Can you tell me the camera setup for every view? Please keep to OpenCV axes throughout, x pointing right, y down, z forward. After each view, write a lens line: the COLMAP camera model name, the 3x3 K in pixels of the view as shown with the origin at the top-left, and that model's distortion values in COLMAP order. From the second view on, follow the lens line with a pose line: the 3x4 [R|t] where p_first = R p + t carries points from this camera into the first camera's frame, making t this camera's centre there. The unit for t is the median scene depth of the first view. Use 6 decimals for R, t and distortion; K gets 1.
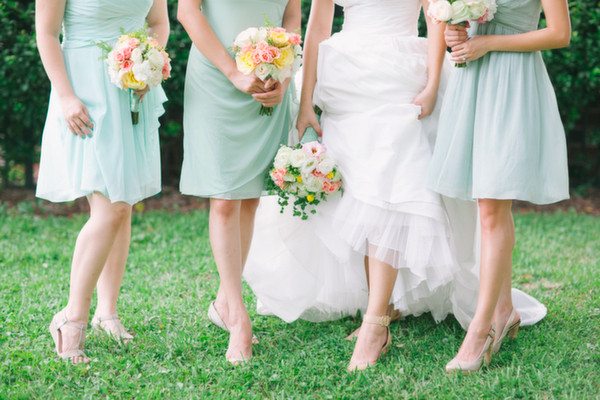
lens RADIAL K [[1440.6, 0, 300.0], [0, 1440.6, 200.0], [0, 0, 1]] dist [-0.040651, -0.432998]
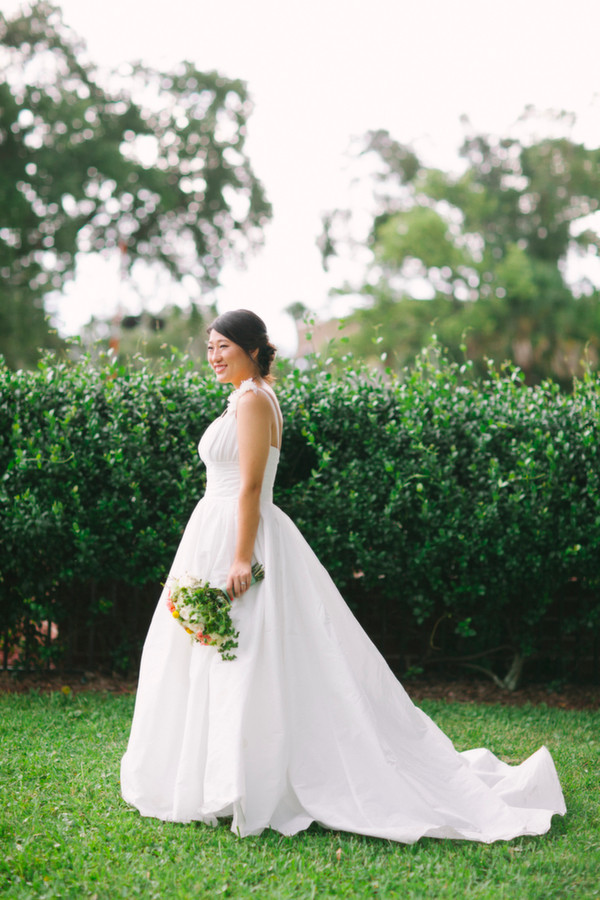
lens RADIAL K [[2160.9, 0, 300.0], [0, 2160.9, 450.0], [0, 0, 1]] dist [-0.040651, -0.432998]
pose [[0.998622, 0.020911, 0.048138, -0.037435], [-0.013258, 0.987961, -0.154137, 0.070703], [-0.050781, 0.153286, 0.986876, -0.415015]]
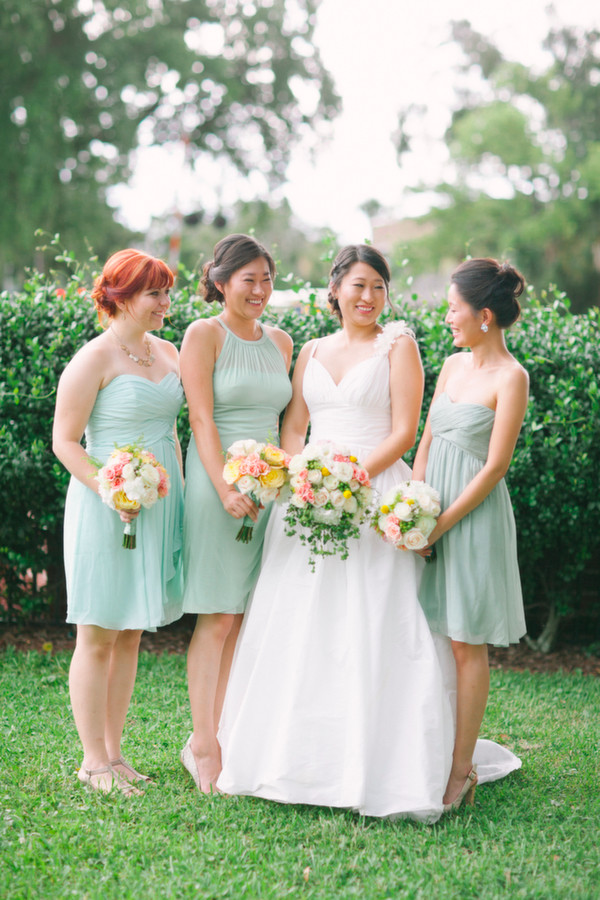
lens RADIAL K [[2225.6, 0, 300.0], [0, 2225.6, 450.0], [0, 0, 1]] dist [-0.059978, -0.403211]
pose [[0.999241, 0.035947, 0.015026, 0.010075], [-0.034108, 0.993500, -0.108604, 0.029009], [-0.018833, 0.108009, 0.993972, -0.306138]]
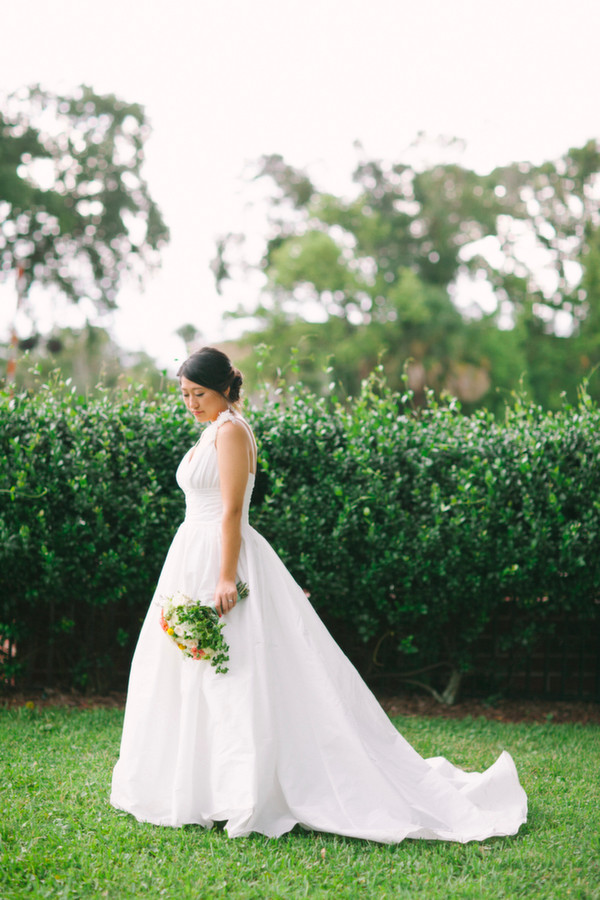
lens RADIAL K [[2160.9, 0, 300.0], [0, 2160.9, 450.0], [0, 0, 1]] dist [-0.040651, -0.432998]
pose [[0.994616, 0.023271, 0.100981, -0.092815], [-0.006391, 0.986379, -0.164367, 0.079937], [-0.103430, 0.162836, 0.981217, -0.490605]]
